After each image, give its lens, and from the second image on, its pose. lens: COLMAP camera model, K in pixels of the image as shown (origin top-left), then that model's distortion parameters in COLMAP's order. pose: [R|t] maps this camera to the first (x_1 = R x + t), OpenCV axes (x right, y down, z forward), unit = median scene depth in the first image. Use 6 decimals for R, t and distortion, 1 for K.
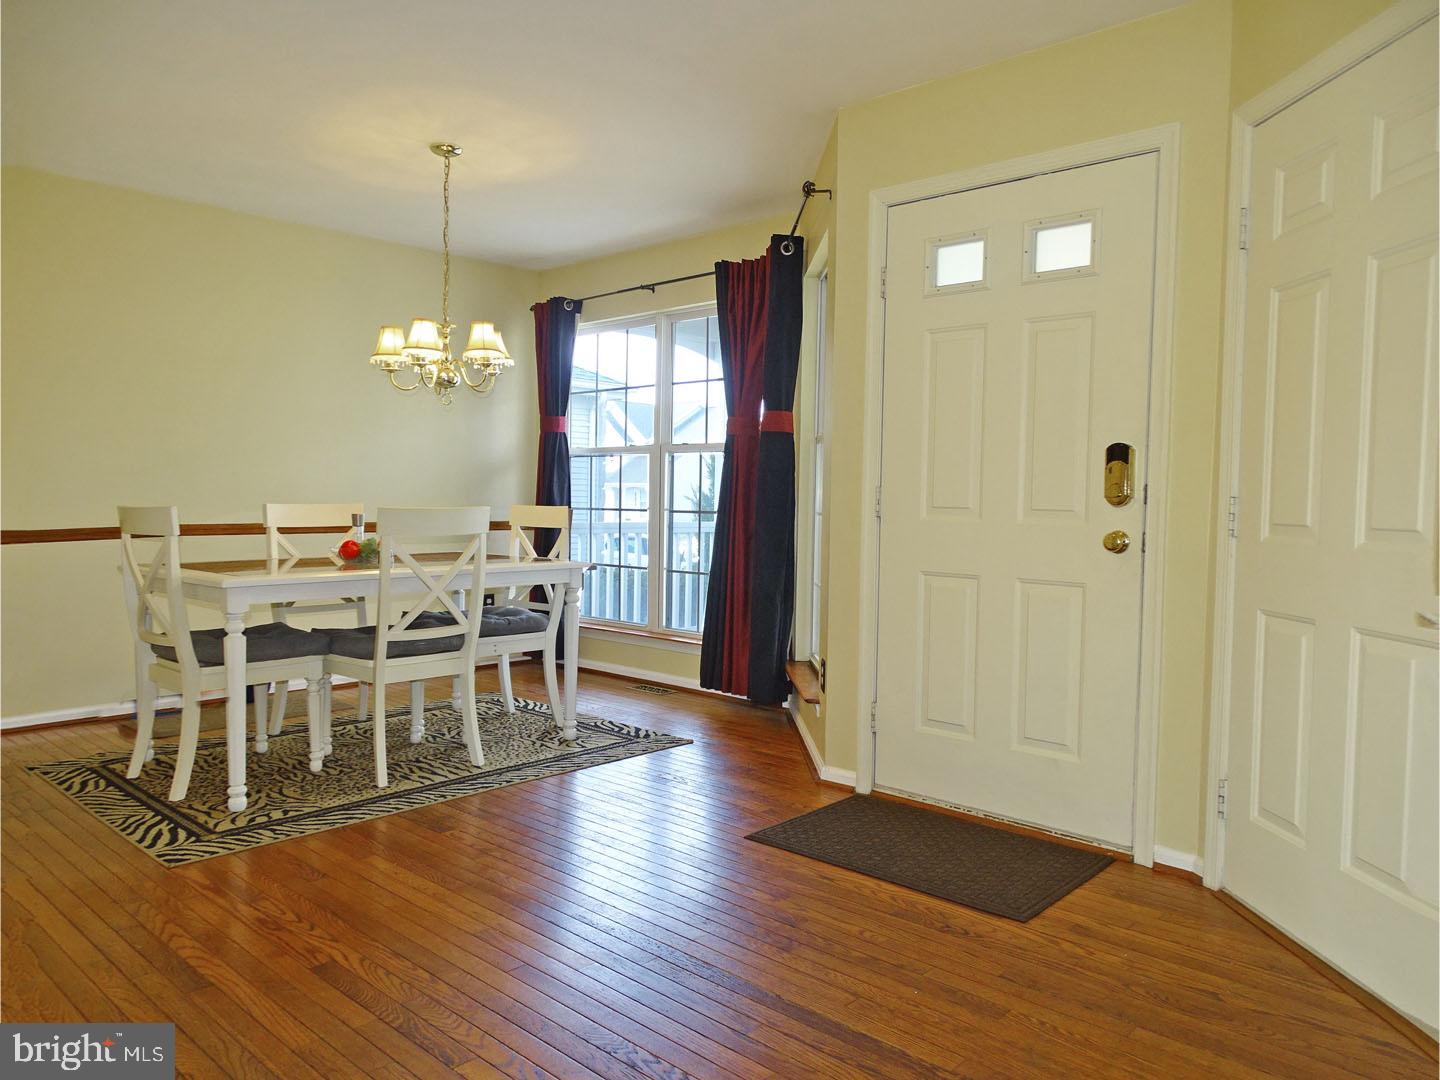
lens RADIAL K [[1021.1, 0, 727.6], [0, 1021.1, 537.9], [0, 0, 1]] dist [-0.003911, 0.007123]
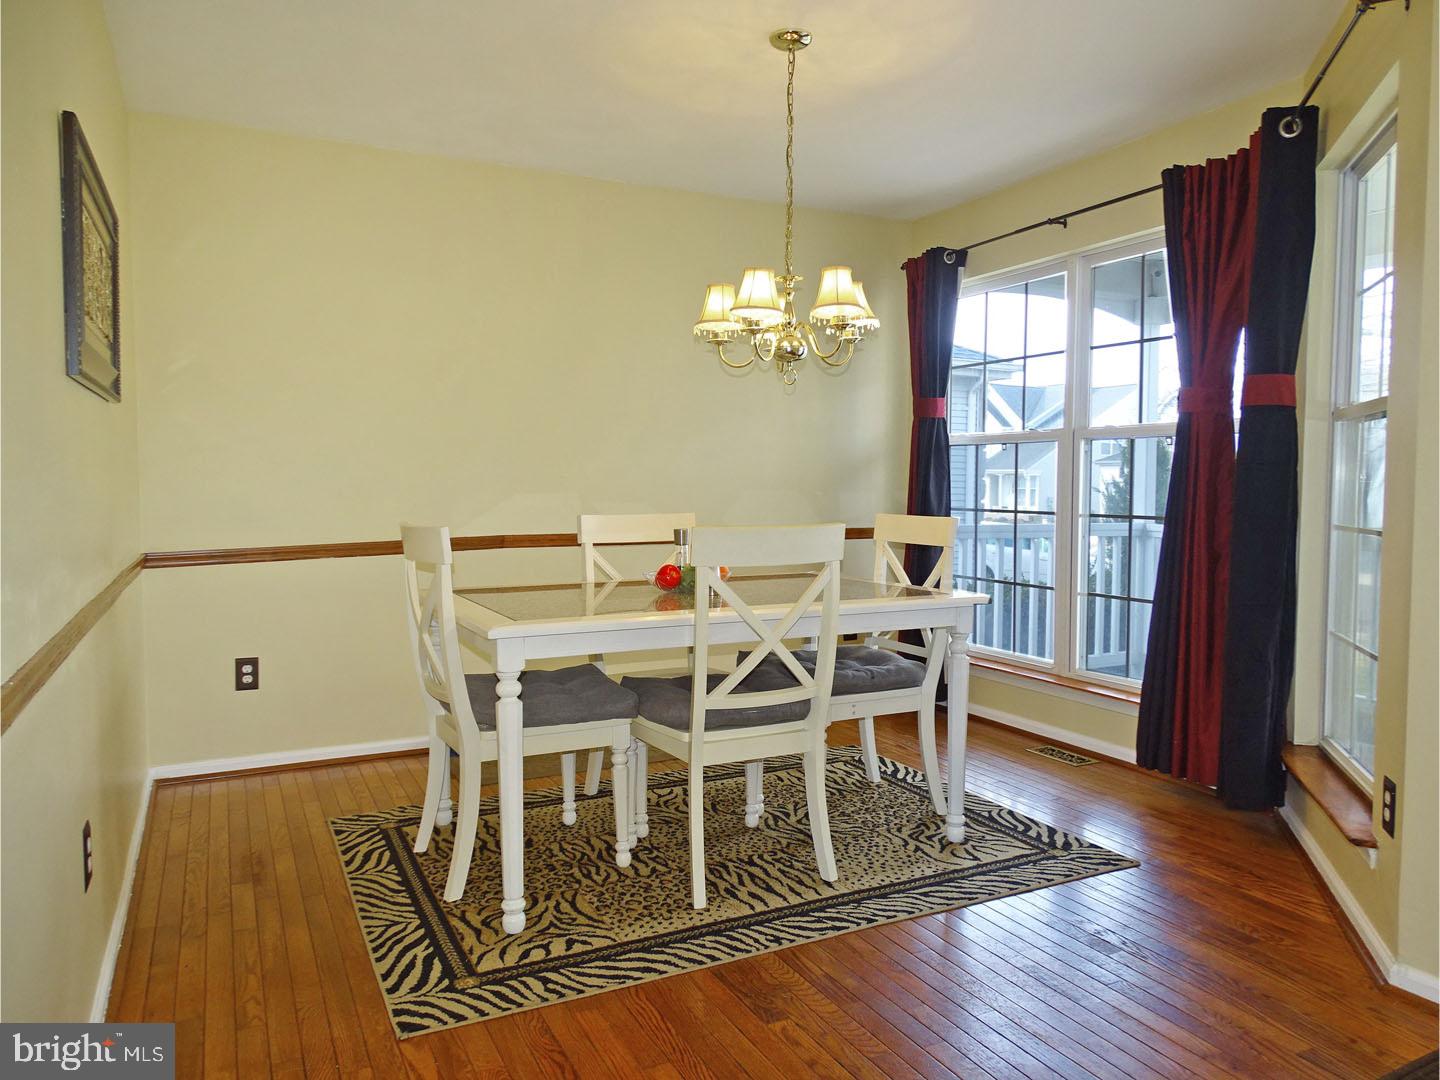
lens RADIAL K [[985.6, 0, 741.8], [0, 985.6, 508.3], [0, 0, 1]] dist [0.048227, -0.026297]
pose [[0.939651, 0.000023, -0.342134, -0.061593], [-0.004639, 0.999909, -0.012673, -0.030693], [0.342103, 0.013495, 0.939566, 0.312512]]
